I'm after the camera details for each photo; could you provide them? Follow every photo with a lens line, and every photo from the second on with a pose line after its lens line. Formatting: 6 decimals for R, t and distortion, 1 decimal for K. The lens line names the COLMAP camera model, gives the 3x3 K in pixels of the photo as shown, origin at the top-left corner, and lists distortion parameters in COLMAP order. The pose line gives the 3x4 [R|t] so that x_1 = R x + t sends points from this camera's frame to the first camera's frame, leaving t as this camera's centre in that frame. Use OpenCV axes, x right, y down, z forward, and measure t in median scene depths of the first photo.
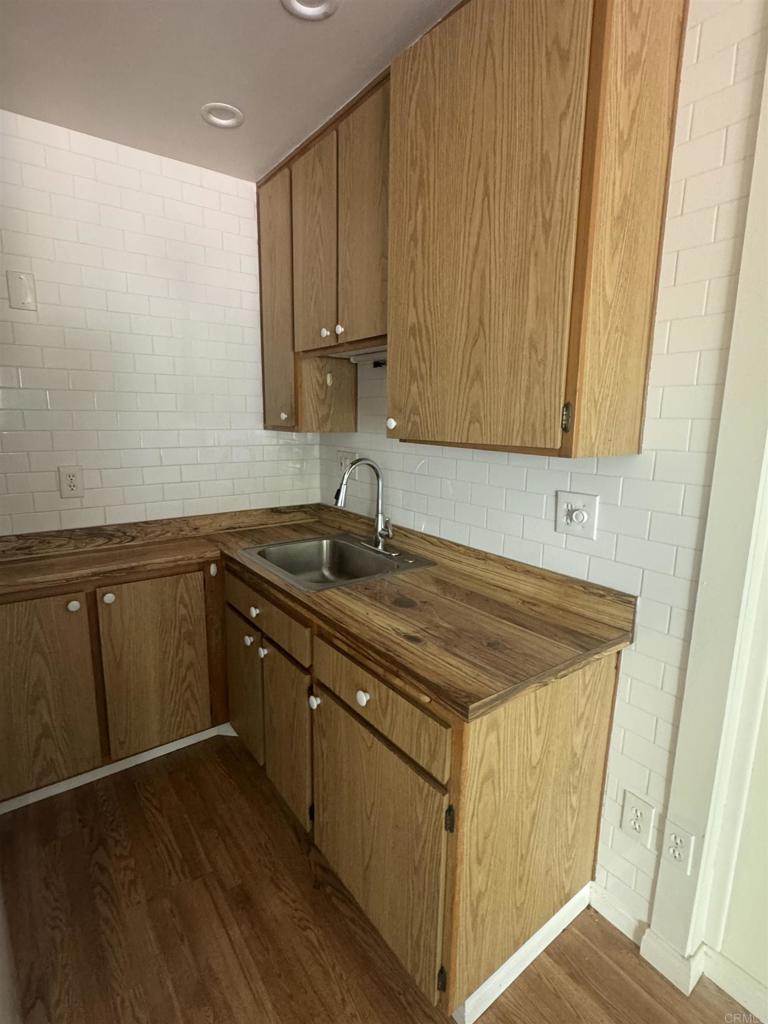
lens RADIAL K [[501.2, 0, 382.9], [0, 501.2, 511.1], [0, 0, 1]] dist [-0.001995, 0.001130]
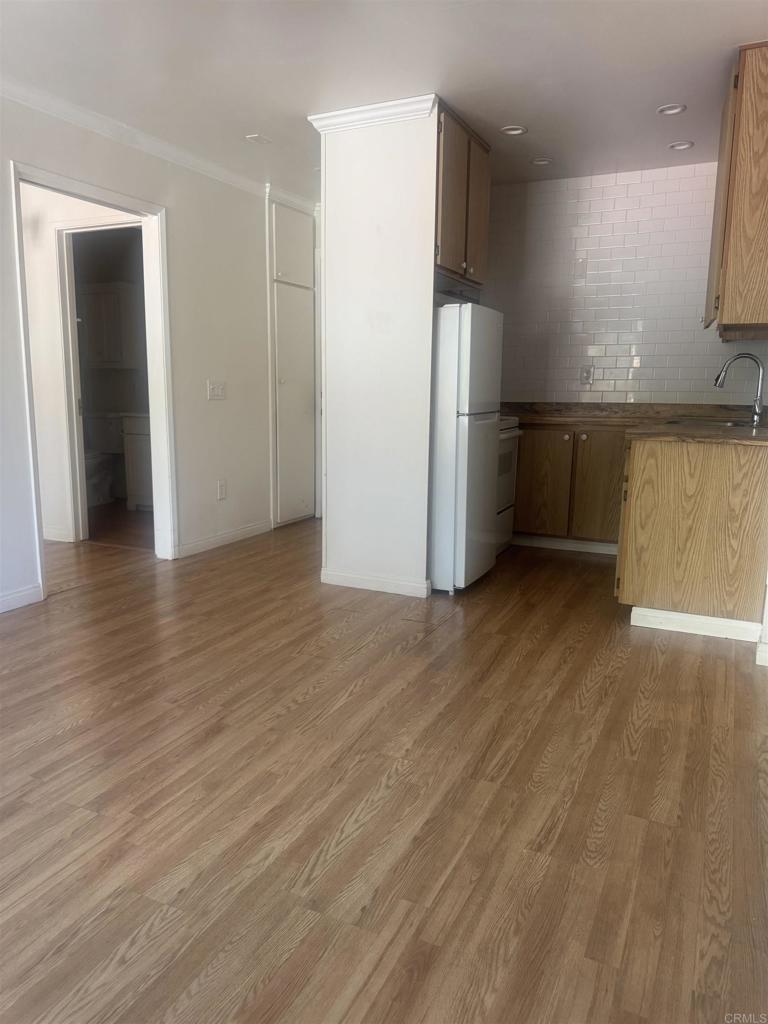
lens RADIAL K [[723.3, 0, 381.3], [0, 723.3, 510.1], [0, 0, 1]] dist [0.050228, -0.061745]
pose [[0.473542, 0.141988, -0.869251, 1.980619], [-0.164257, 0.983843, 0.071224, 0.523573], [0.865319, 0.109053, 0.489214, -1.207886]]
